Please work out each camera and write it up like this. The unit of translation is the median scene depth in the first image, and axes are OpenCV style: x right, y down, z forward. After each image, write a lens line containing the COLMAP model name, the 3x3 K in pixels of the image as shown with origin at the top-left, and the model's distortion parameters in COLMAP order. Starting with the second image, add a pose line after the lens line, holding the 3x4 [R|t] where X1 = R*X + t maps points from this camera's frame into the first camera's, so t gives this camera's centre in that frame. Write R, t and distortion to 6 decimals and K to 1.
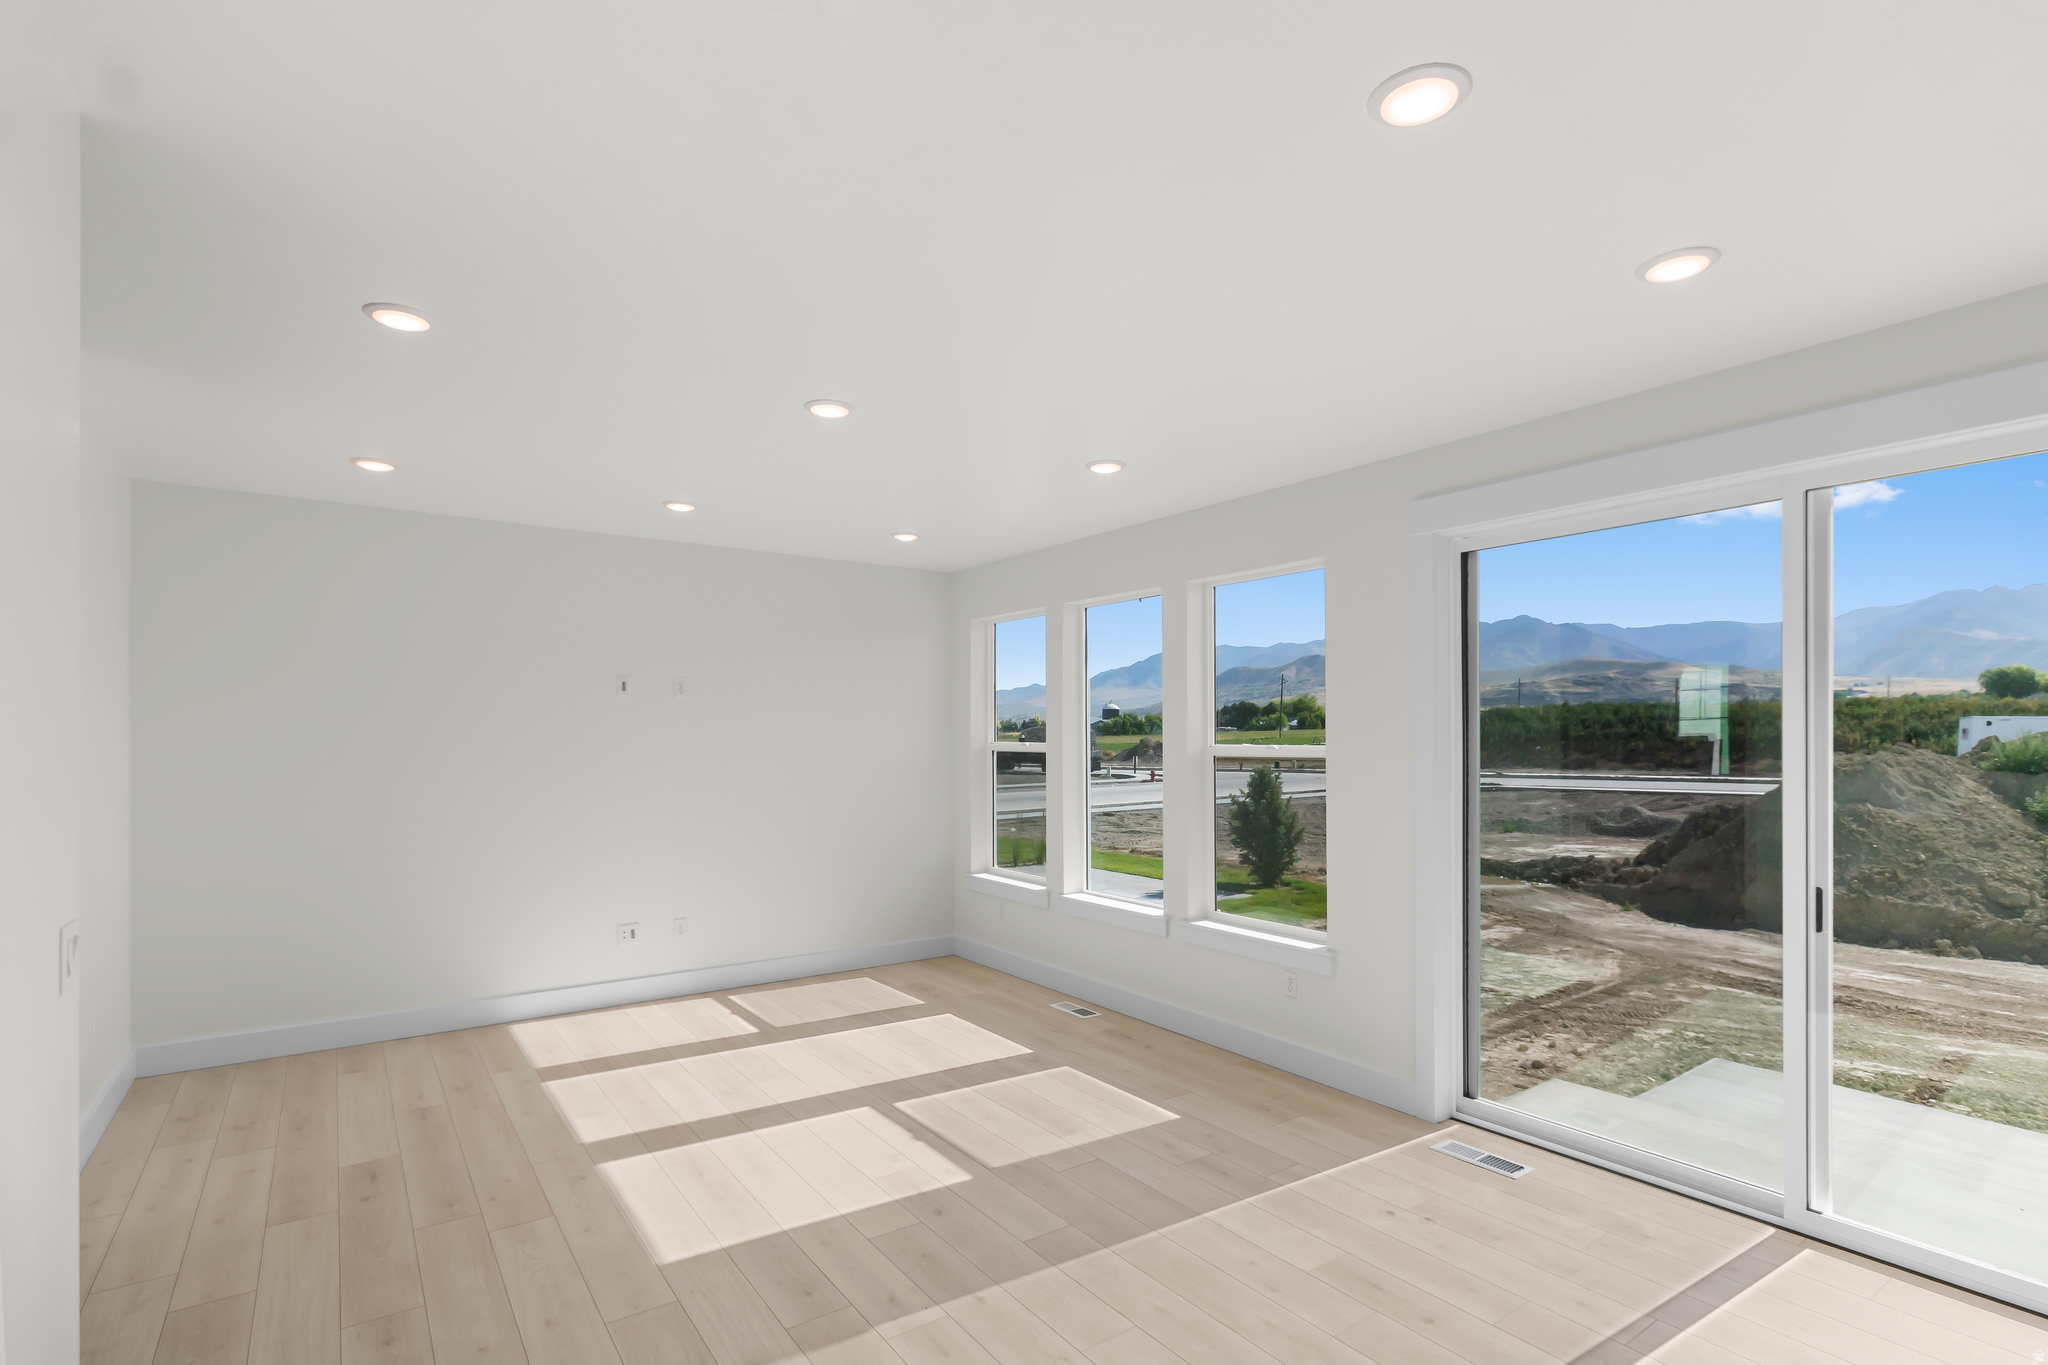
lens RADIAL K [[975.6, 0, 1030.6], [0, 975.6, 737.3], [0, 0, 1]] dist [-0.002740, 0.002067]
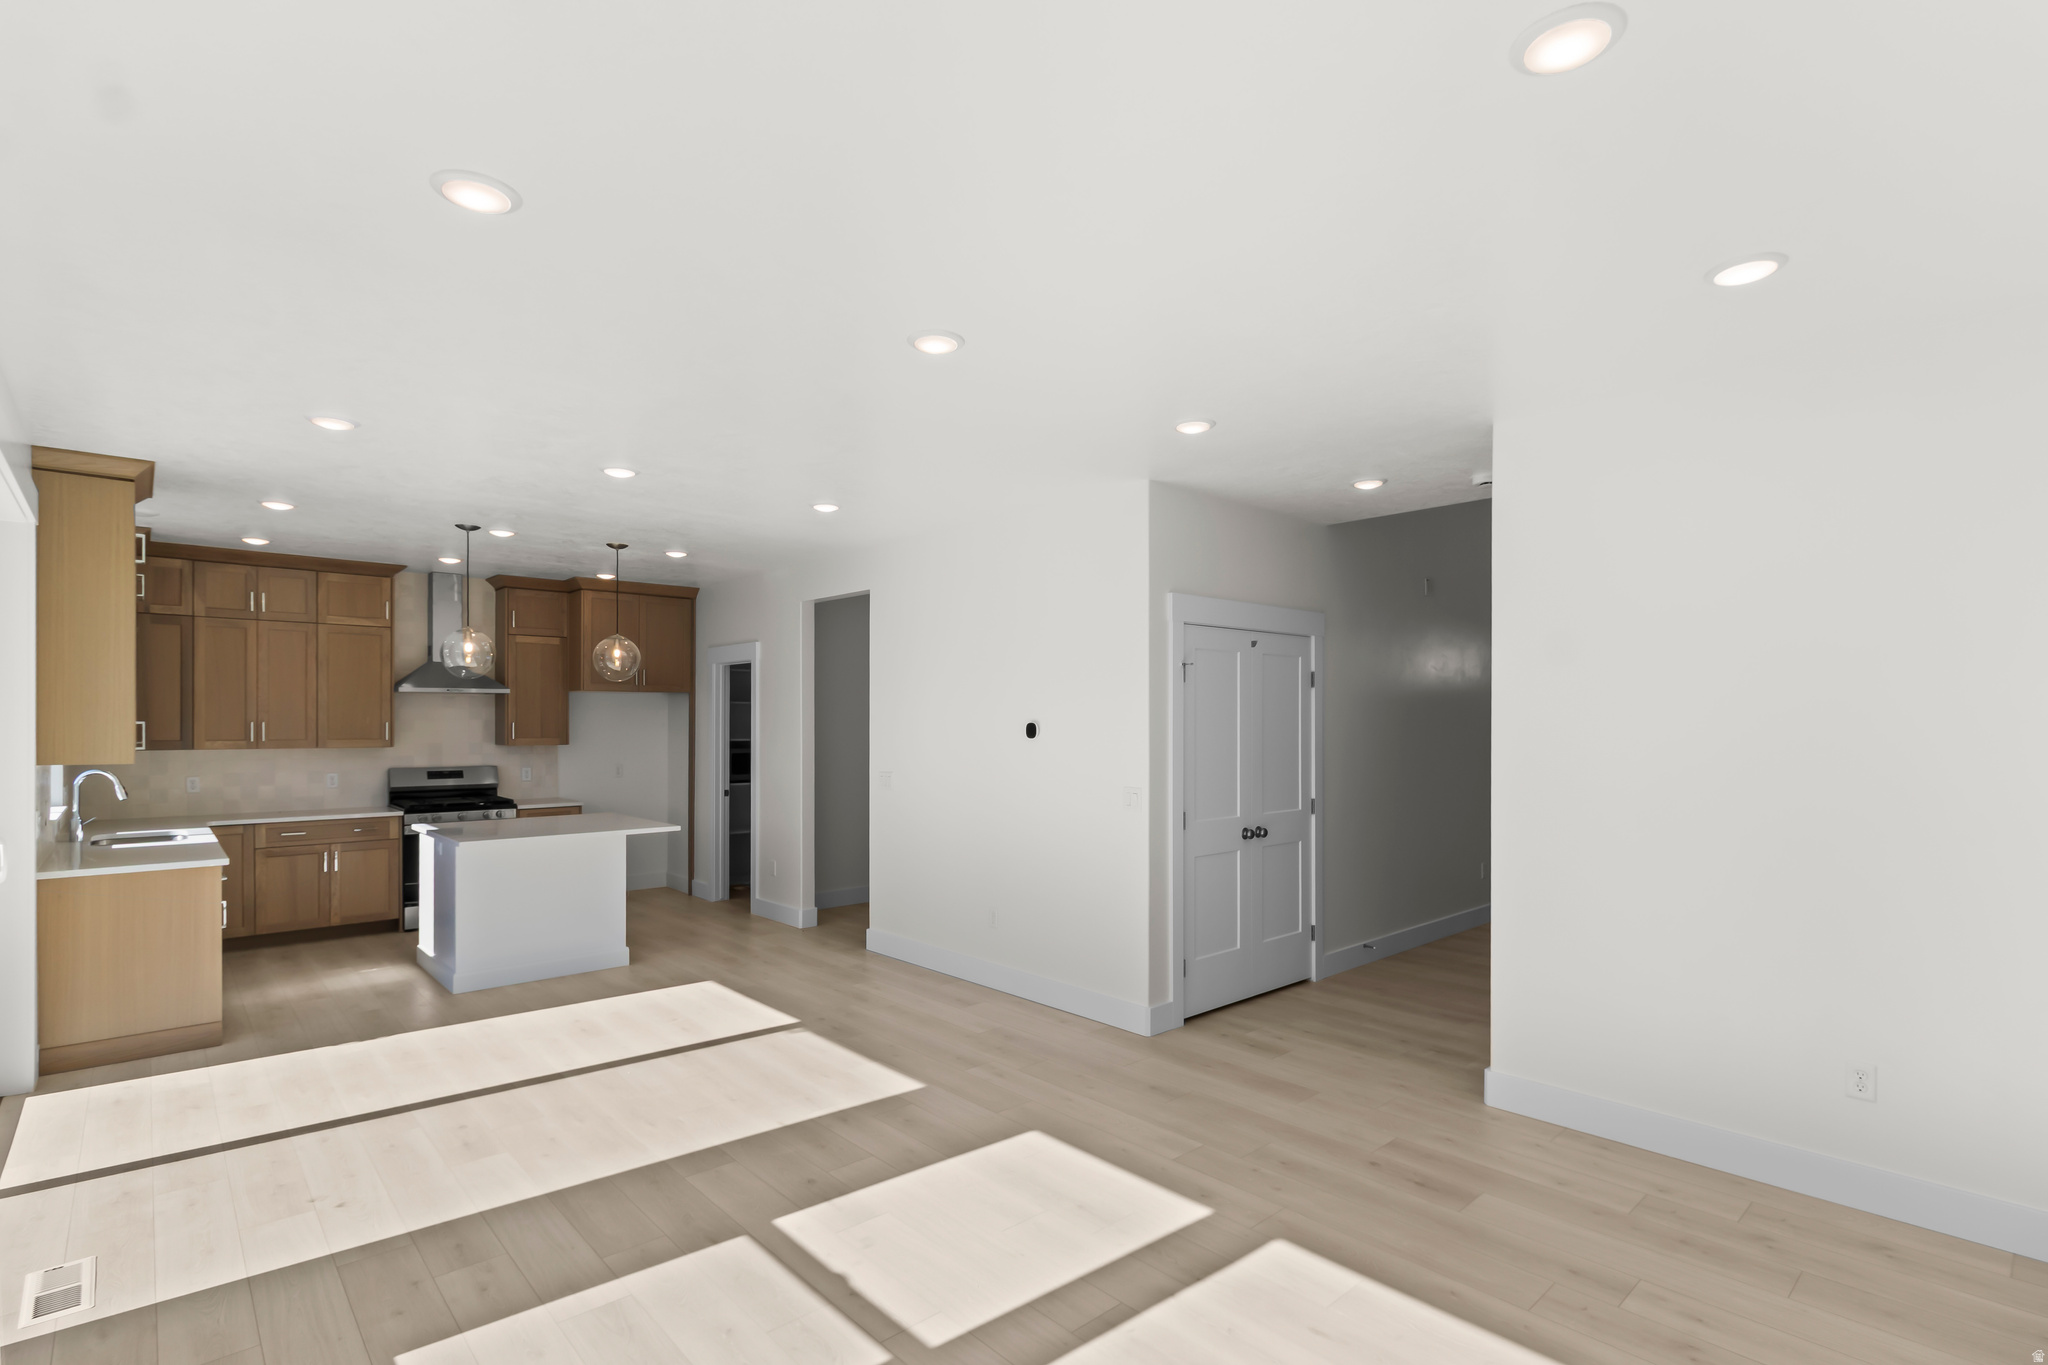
lens RADIAL K [[975.6, 0, 1036.3], [0, 975.6, 724.3], [0, 0, 1]] dist [-0.002740, 0.002067]
pose [[-0.991268, 0.001480, -0.131851, -0.102924], [0.001472, 0.999999, 0.000157, 0.002861], [0.131851, -0.000039, -0.991270, 1.080217]]
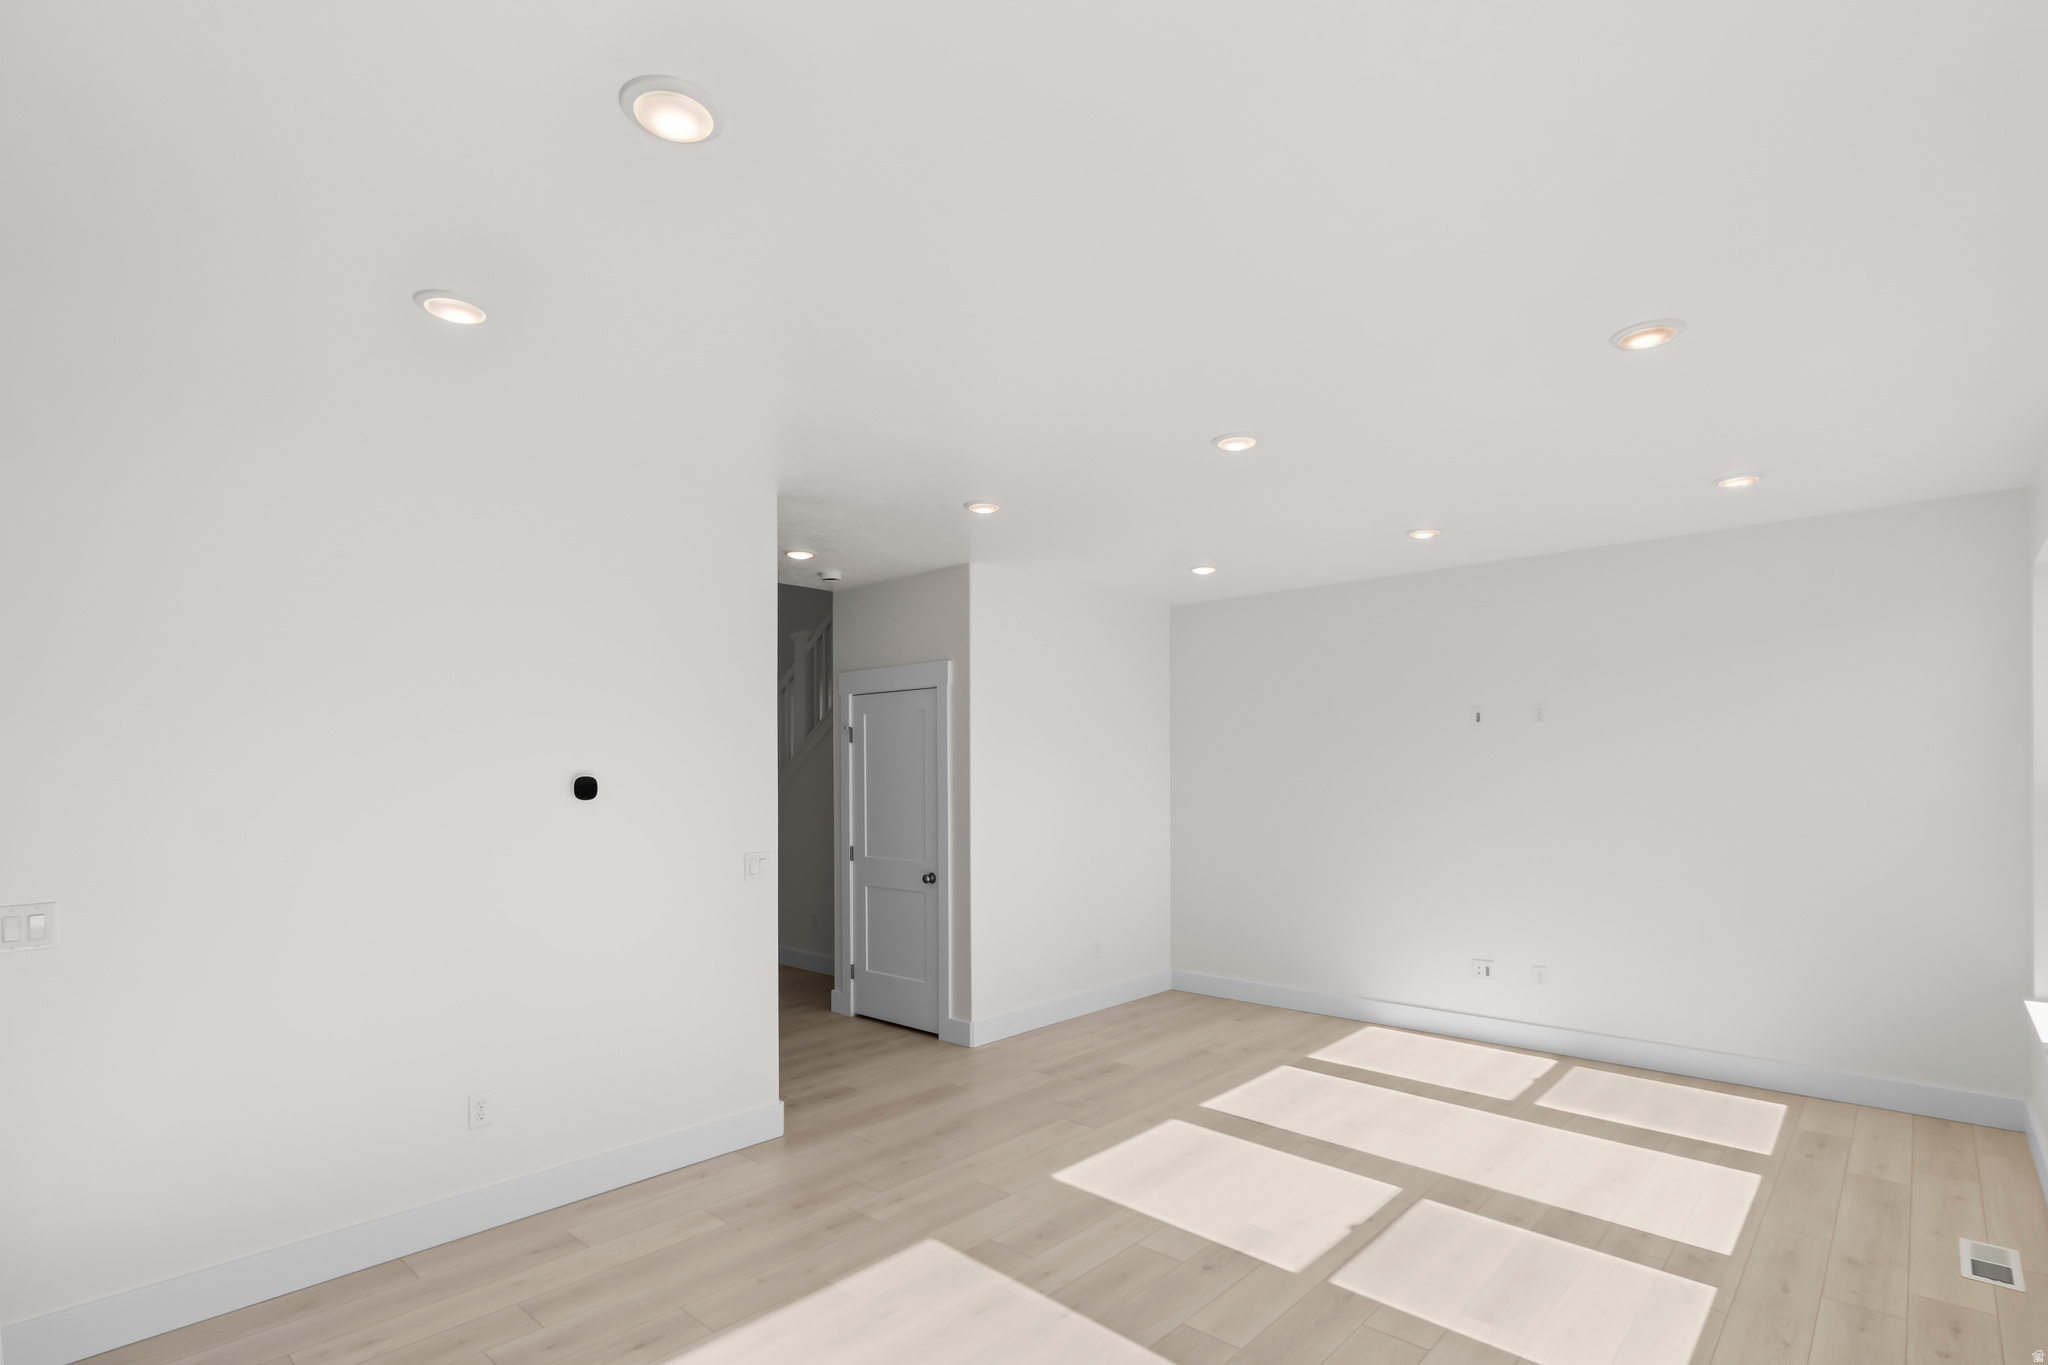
lens RADIAL K [[975.6, 0, 1050.5], [0, 975.6, 784.0], [0, 0, 1]] dist [-0.002740, 0.002067]
pose [[0.231674, 0.008611, -0.972755, 0.418408], [0.004979, 0.999937, 0.010037, 0.001764], [0.972781, -0.007169, 0.231617, 0.333028]]
